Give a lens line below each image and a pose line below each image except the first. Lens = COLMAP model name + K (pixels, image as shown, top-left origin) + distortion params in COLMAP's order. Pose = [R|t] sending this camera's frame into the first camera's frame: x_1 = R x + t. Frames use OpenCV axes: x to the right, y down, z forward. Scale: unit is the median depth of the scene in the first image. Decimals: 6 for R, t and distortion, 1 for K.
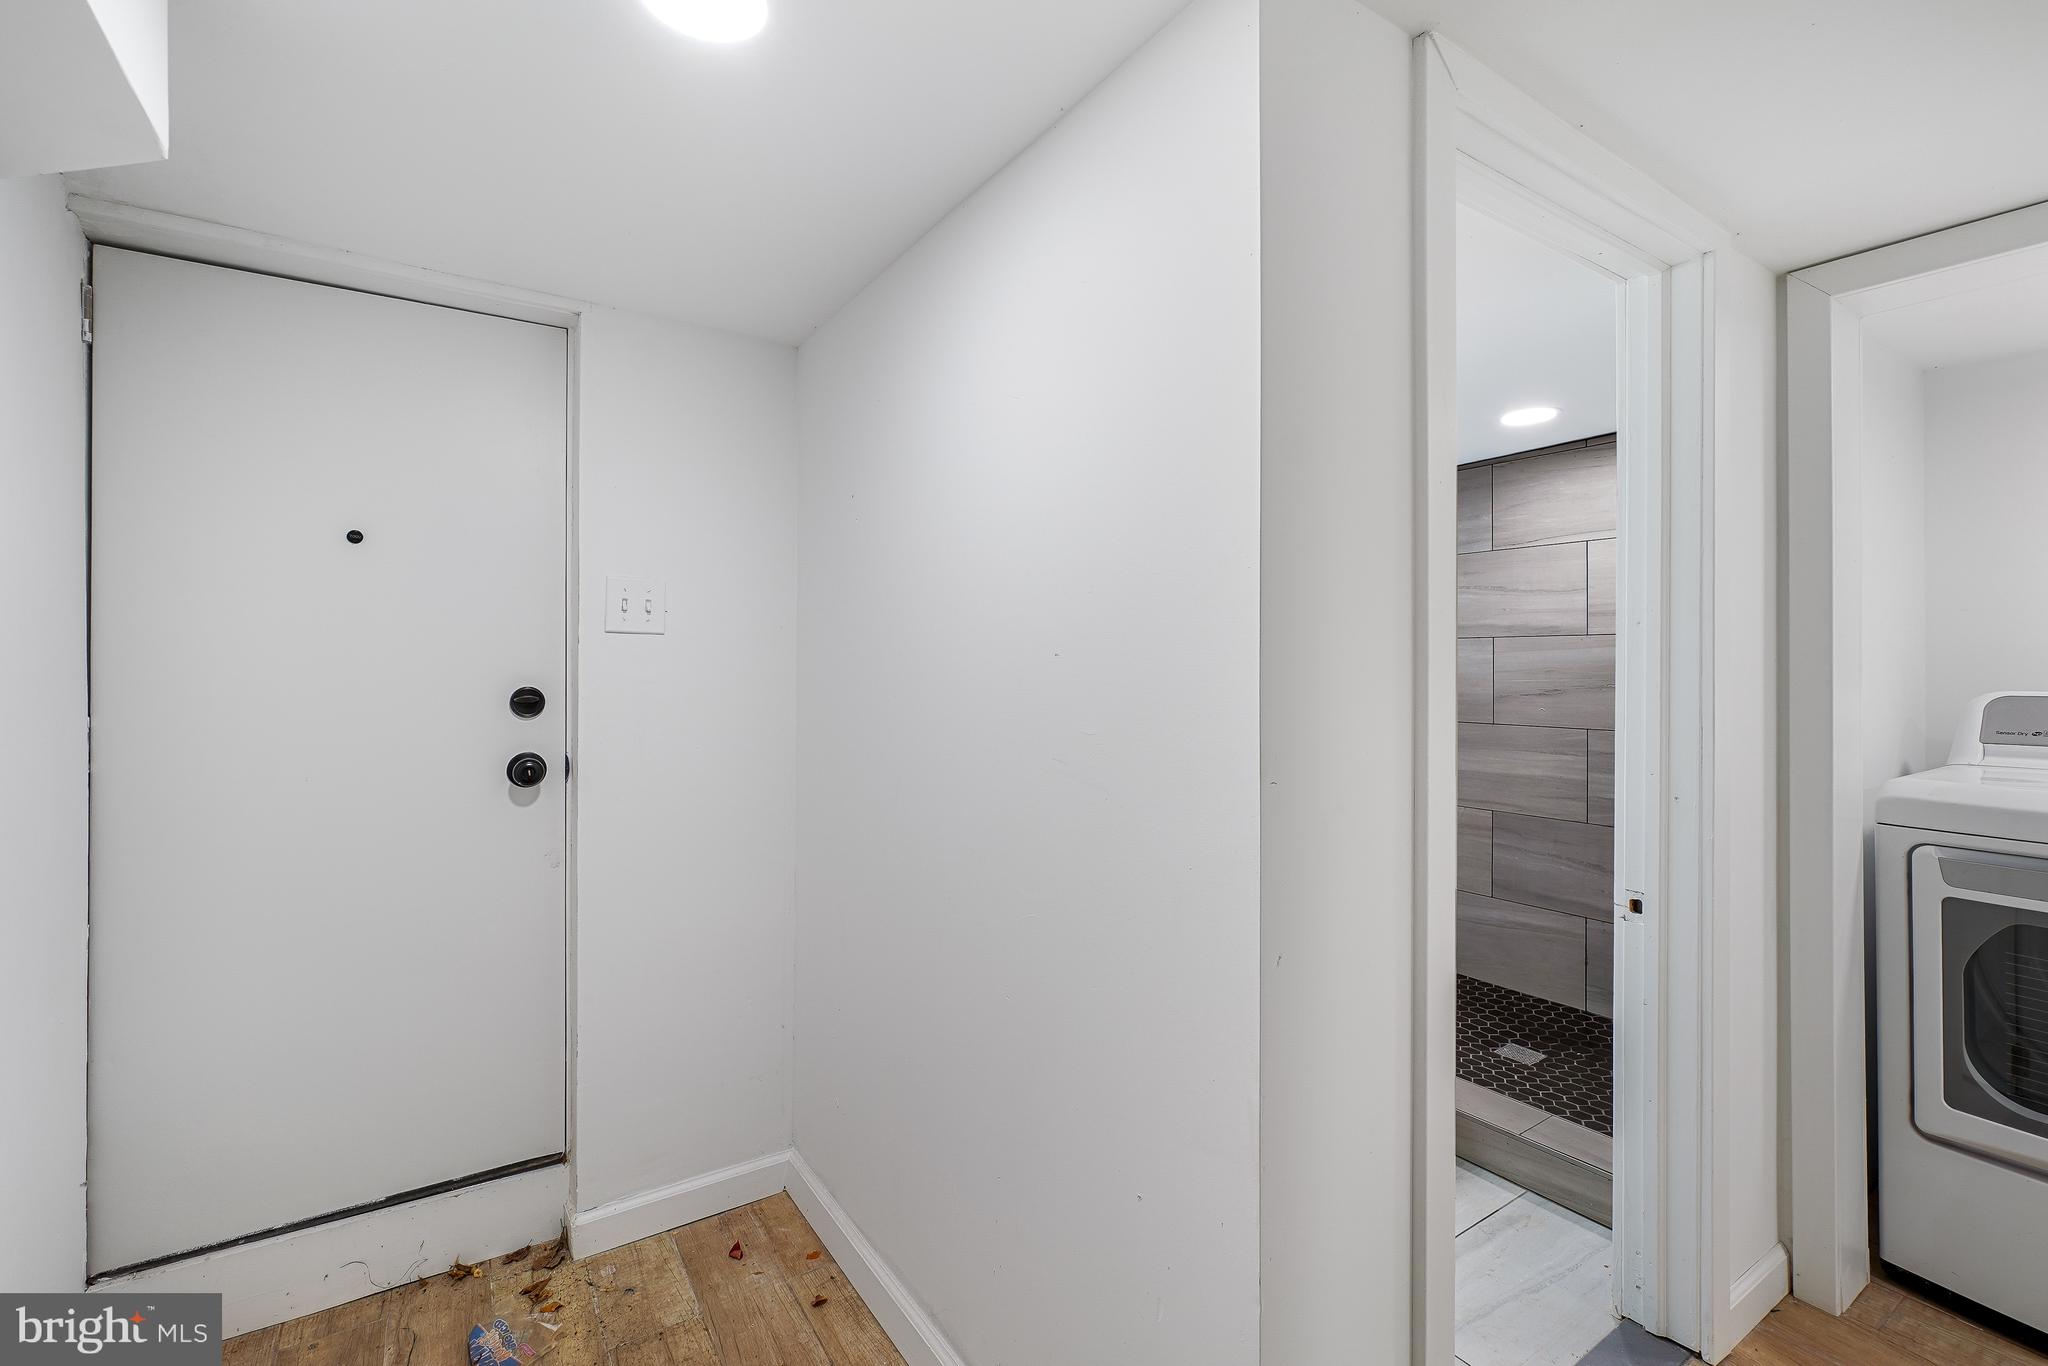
lens RADIAL K [[891.5, 0, 1031.9], [0, 891.5, 677.9], [0, 0, 1]] dist [-0.009077, 0.002586]
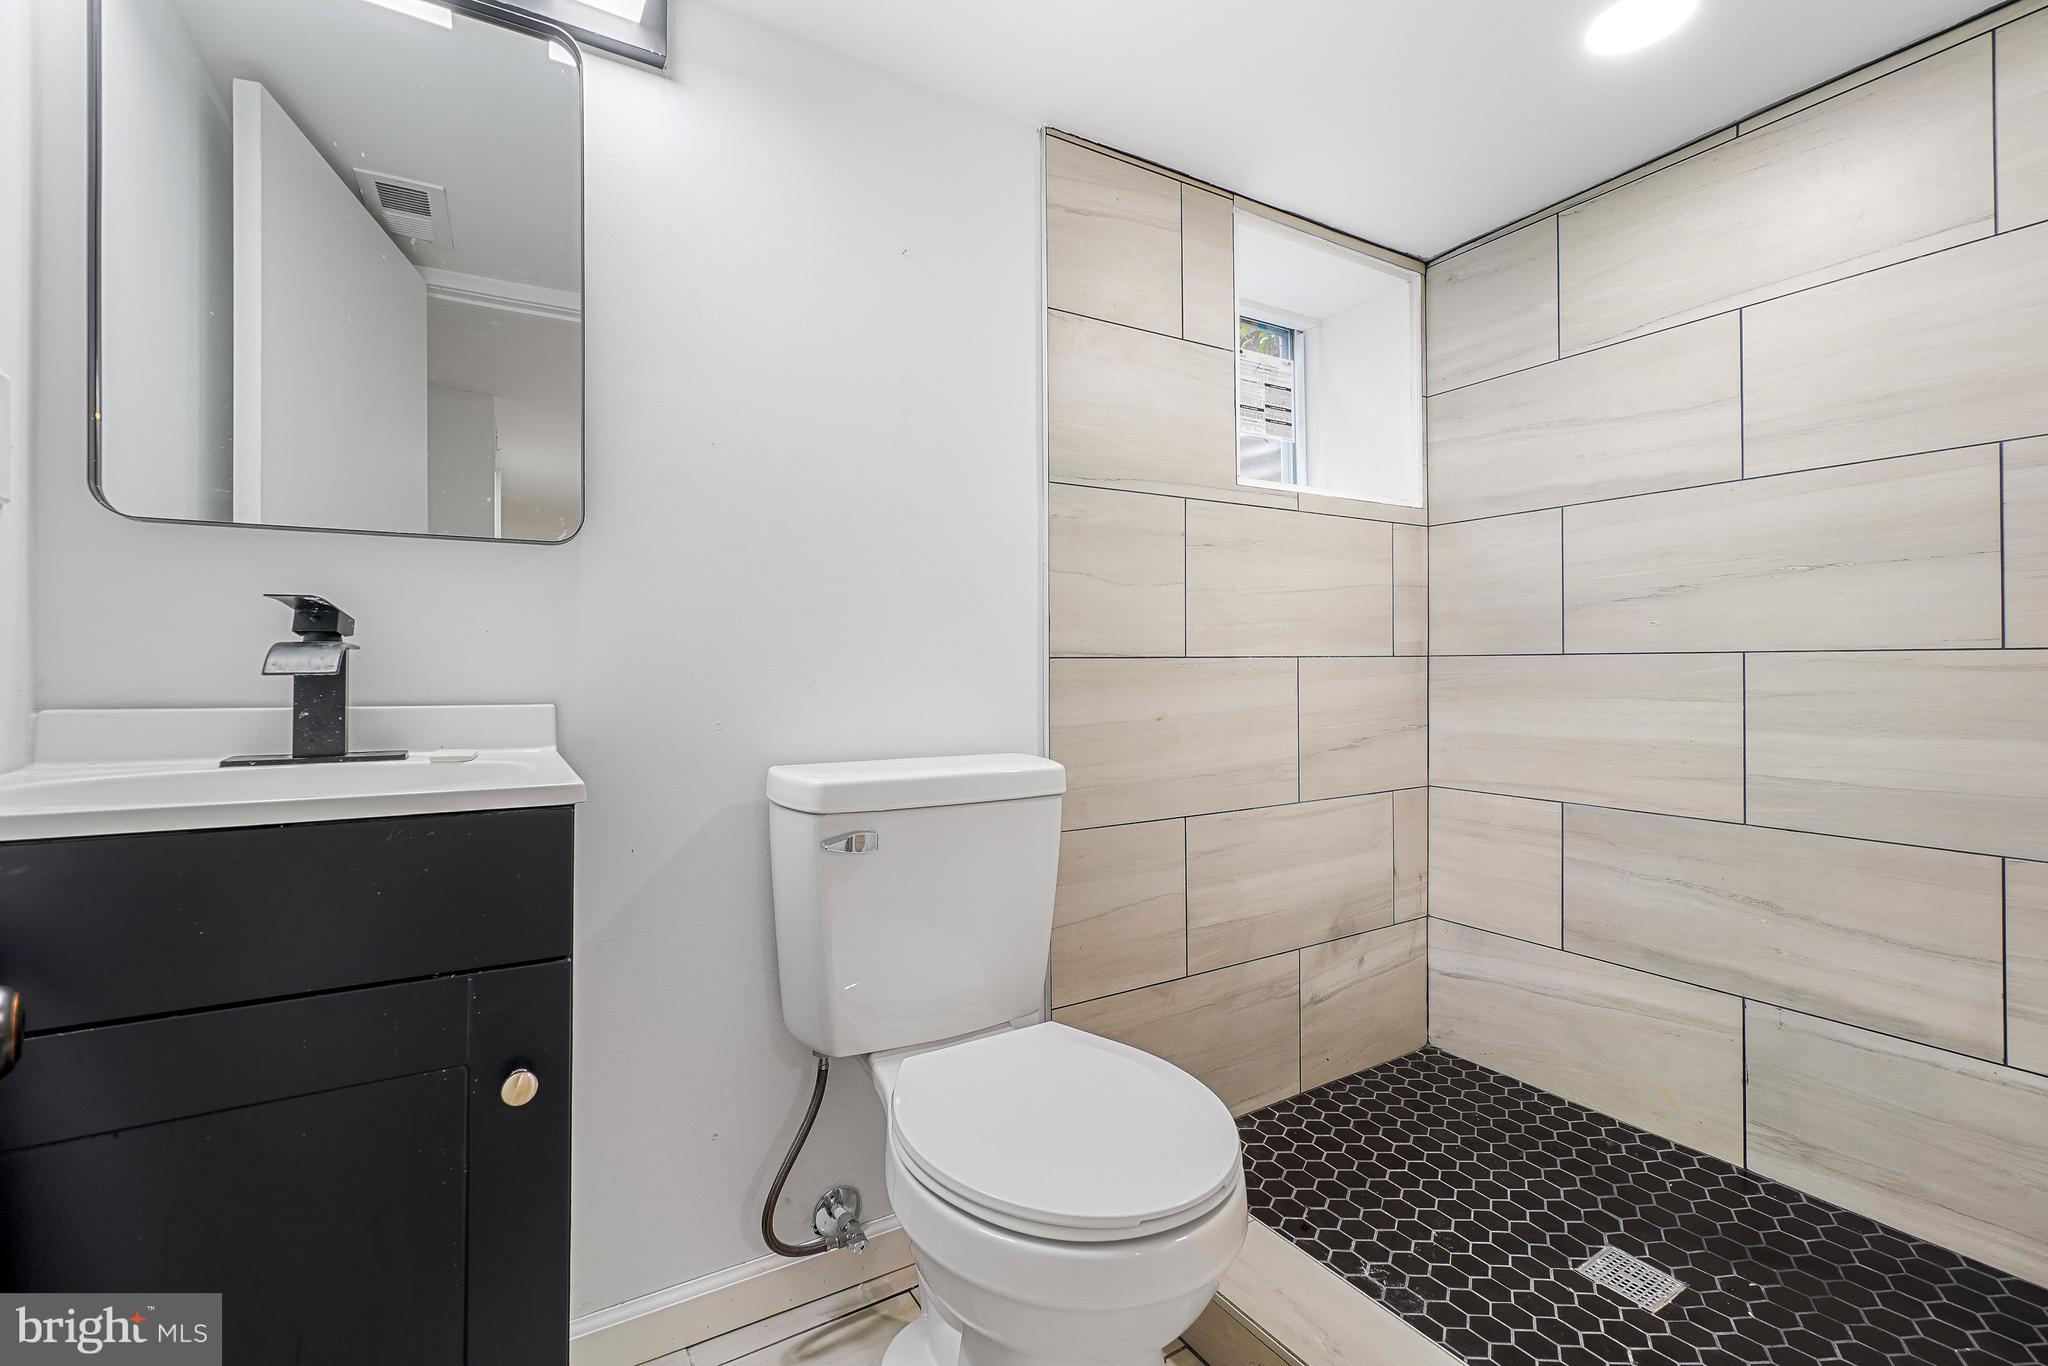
lens RADIAL K [[891.5, 0, 1011.7], [0, 891.5, 679.2], [0, 0, 1]] dist [-0.009077, 0.002586]
pose [[0.998454, -0.008898, -0.054866, 0.200197], [0.009145, 0.999949, 0.004246, 0.066064], [0.054826, -0.004741, 0.998485, 0.420262]]
